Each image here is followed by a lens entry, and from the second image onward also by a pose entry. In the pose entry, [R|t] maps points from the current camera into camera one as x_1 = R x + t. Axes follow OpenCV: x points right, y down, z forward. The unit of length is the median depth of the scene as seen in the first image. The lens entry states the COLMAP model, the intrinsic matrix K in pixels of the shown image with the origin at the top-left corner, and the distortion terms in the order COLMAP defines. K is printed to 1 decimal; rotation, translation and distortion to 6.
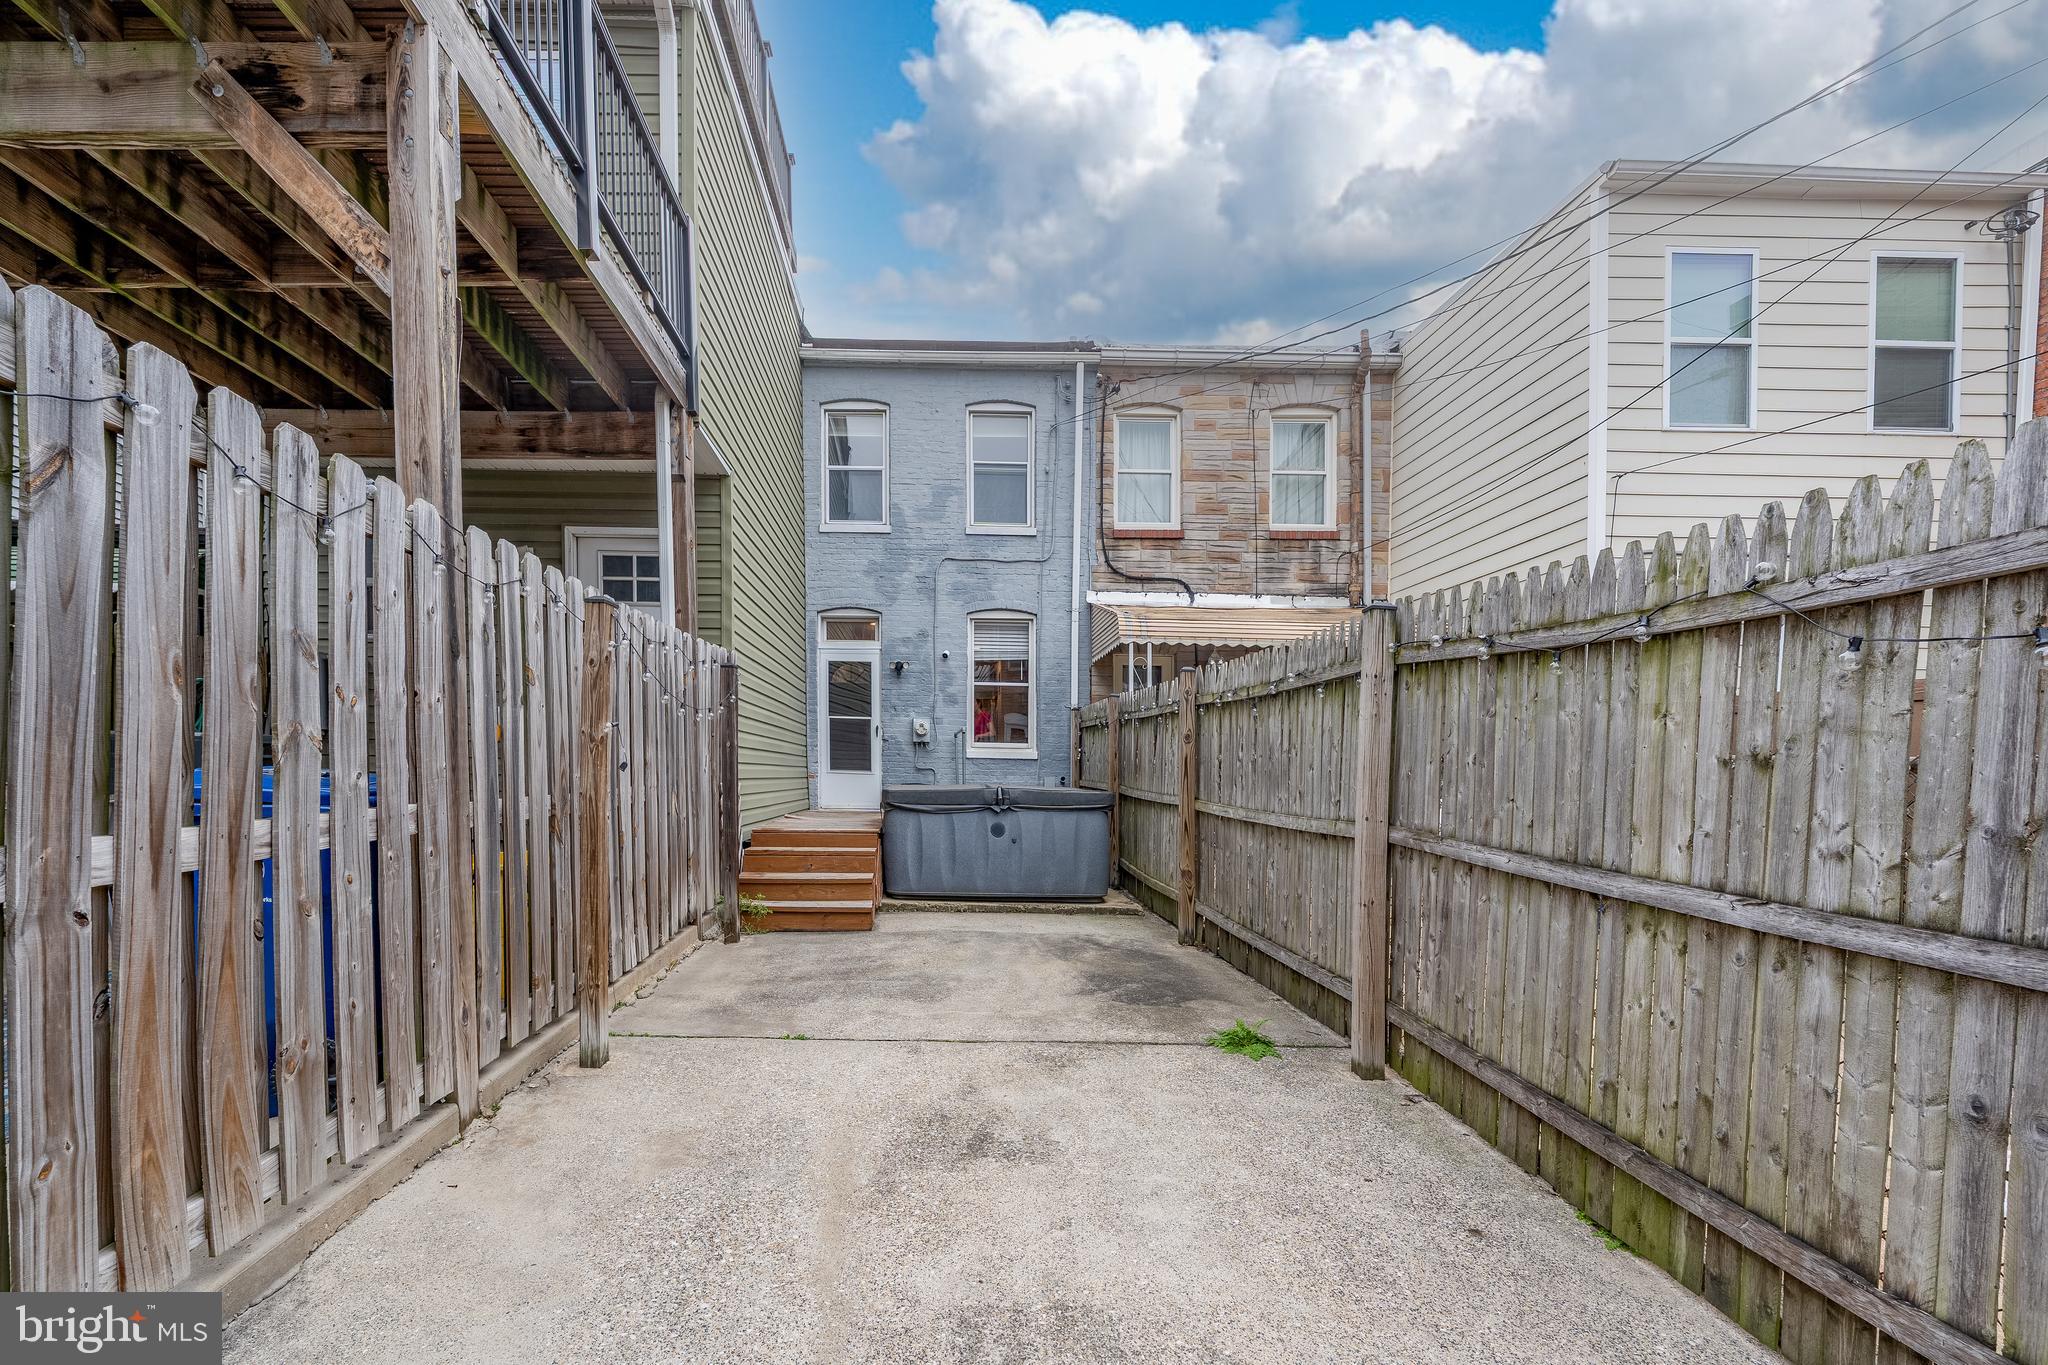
lens RADIAL K [[836.6, 0, 927.0], [0, 836.6, 571.9], [0, 0, 1]] dist [0.000827, -0.000828]
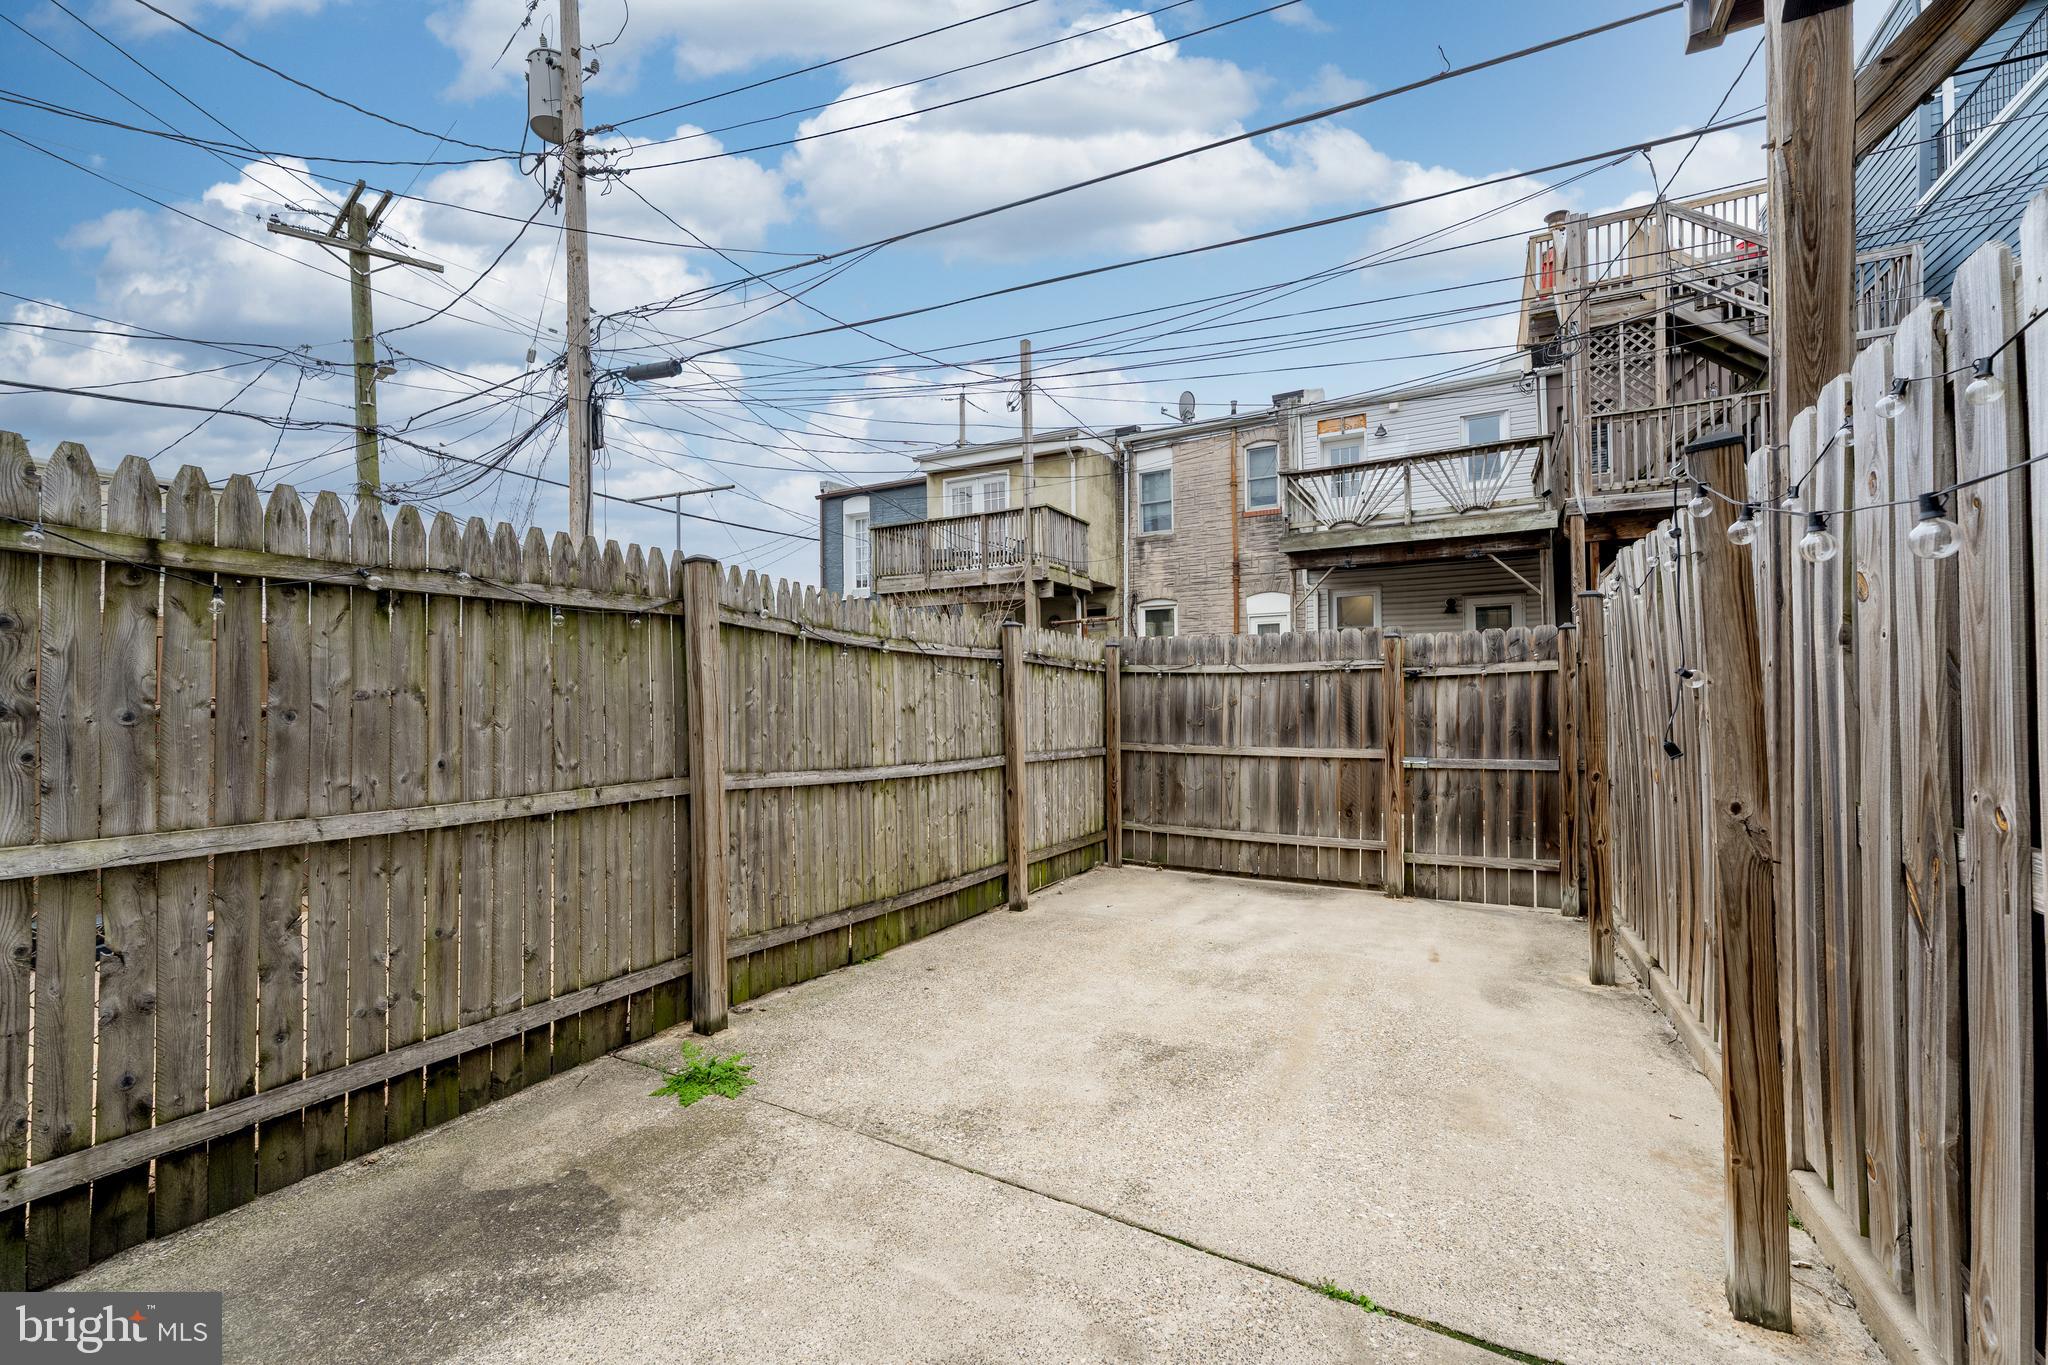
lens RADIAL K [[836.6, 0, 1021.3], [0, 836.6, 680.0], [0, 0, 1]] dist [0.000827, -0.000828]
pose [[-0.879231, -0.003112, 0.476385, -0.117059], [-0.118941, 0.969744, -0.213188, 0.178992], [-0.461308, -0.244104, -0.853000, 0.839616]]
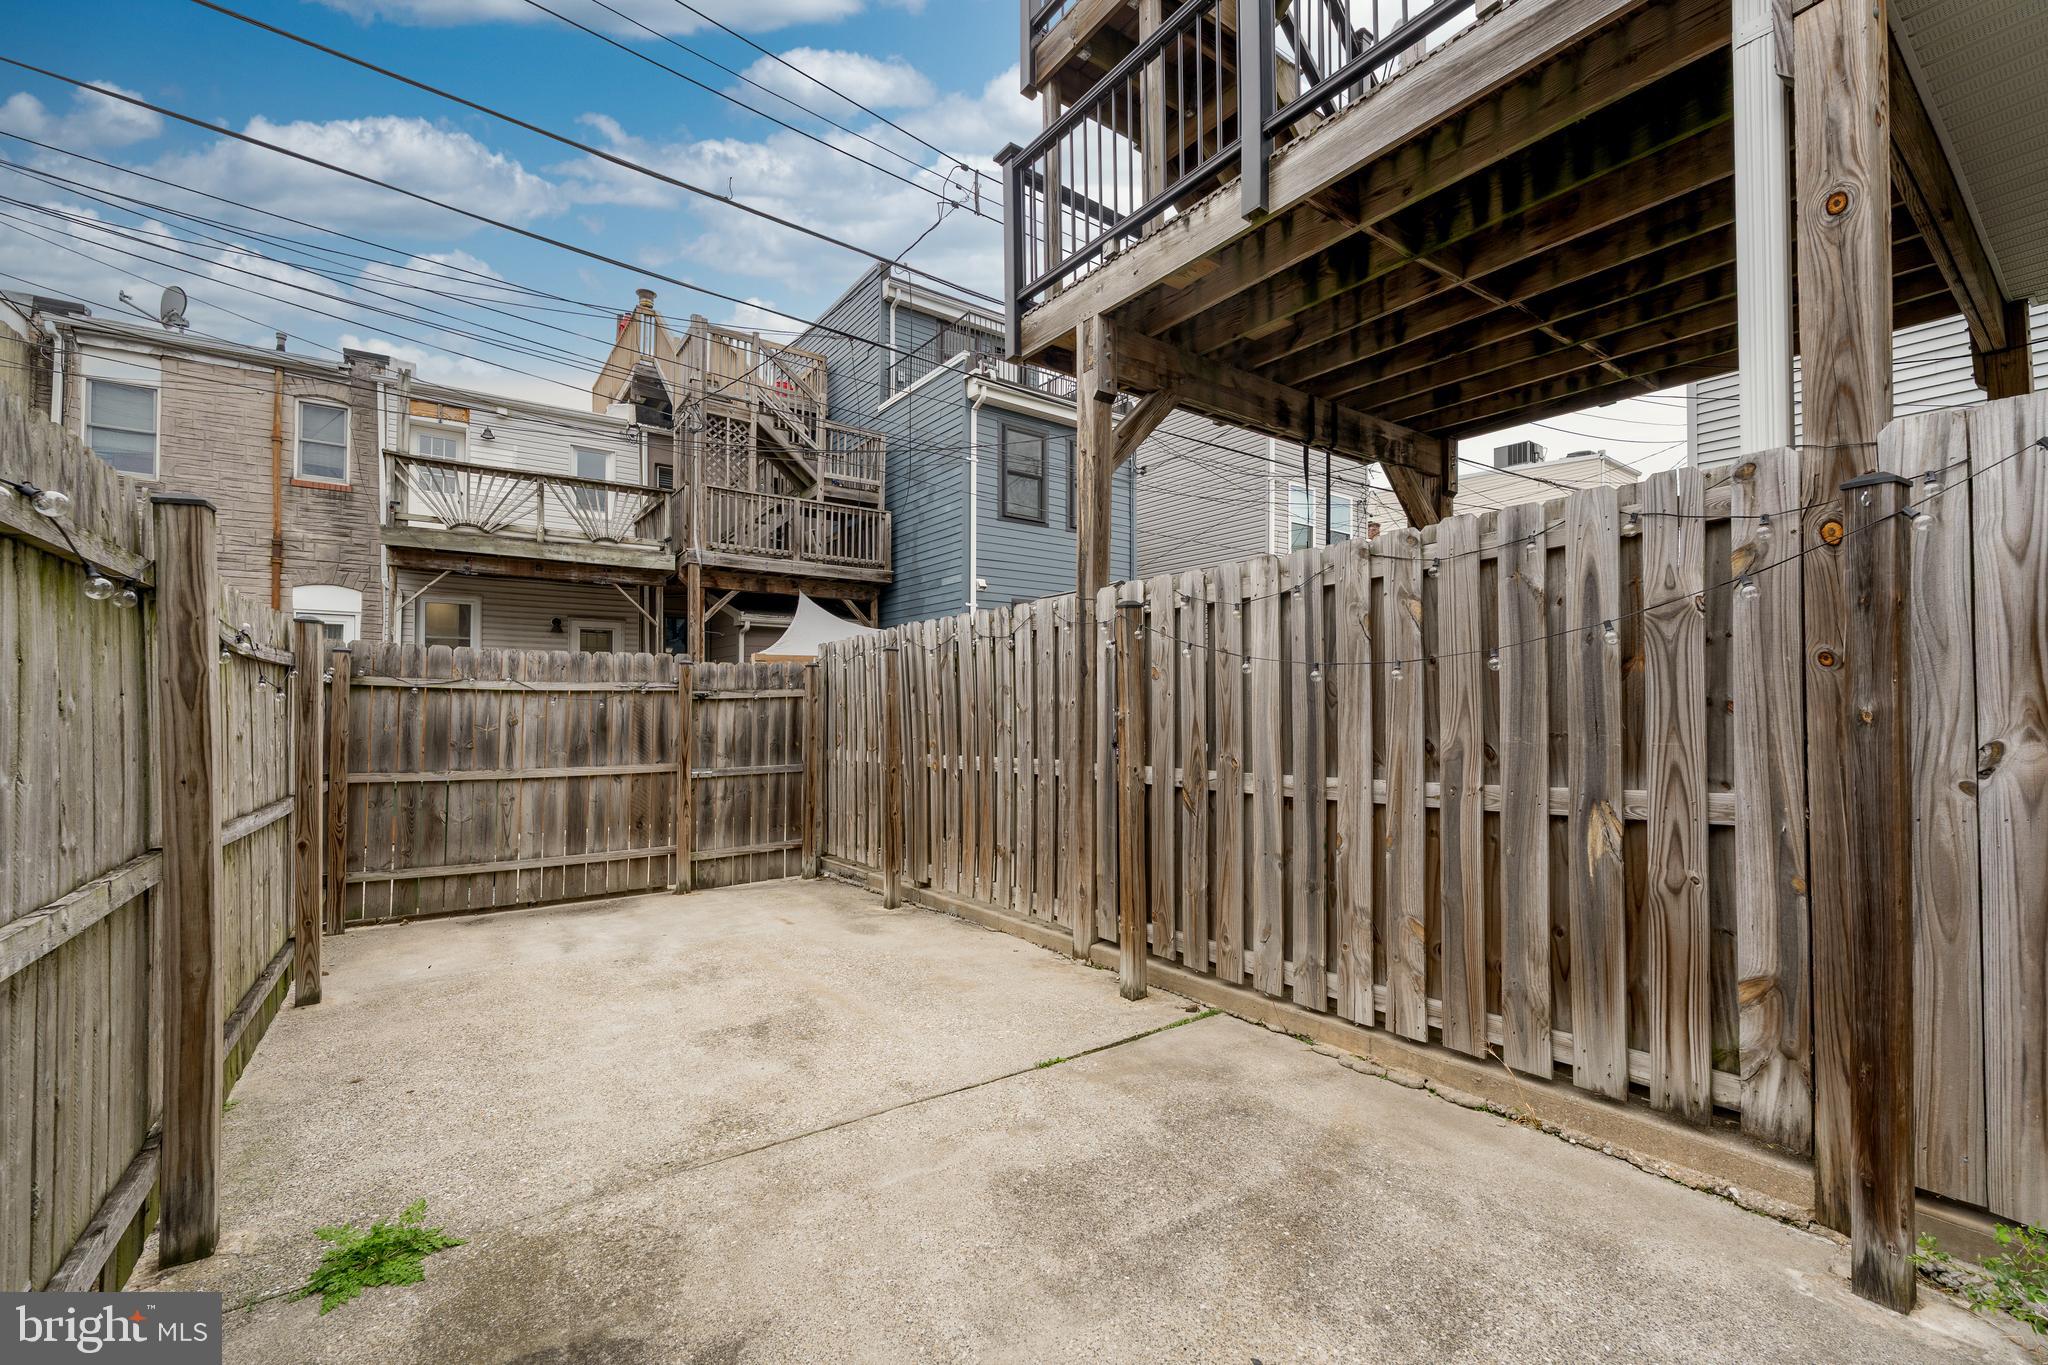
lens RADIAL K [[836.6, 0, 1034.9], [0, 836.6, 677.1], [0, 0, 1]] dist [0.000827, -0.000828]
pose [[-0.802161, -0.041588, -0.595658, 0.198315], [0.122916, 0.964706, -0.232882, 0.199401], [0.584319, -0.260025, -0.768738, 0.922352]]
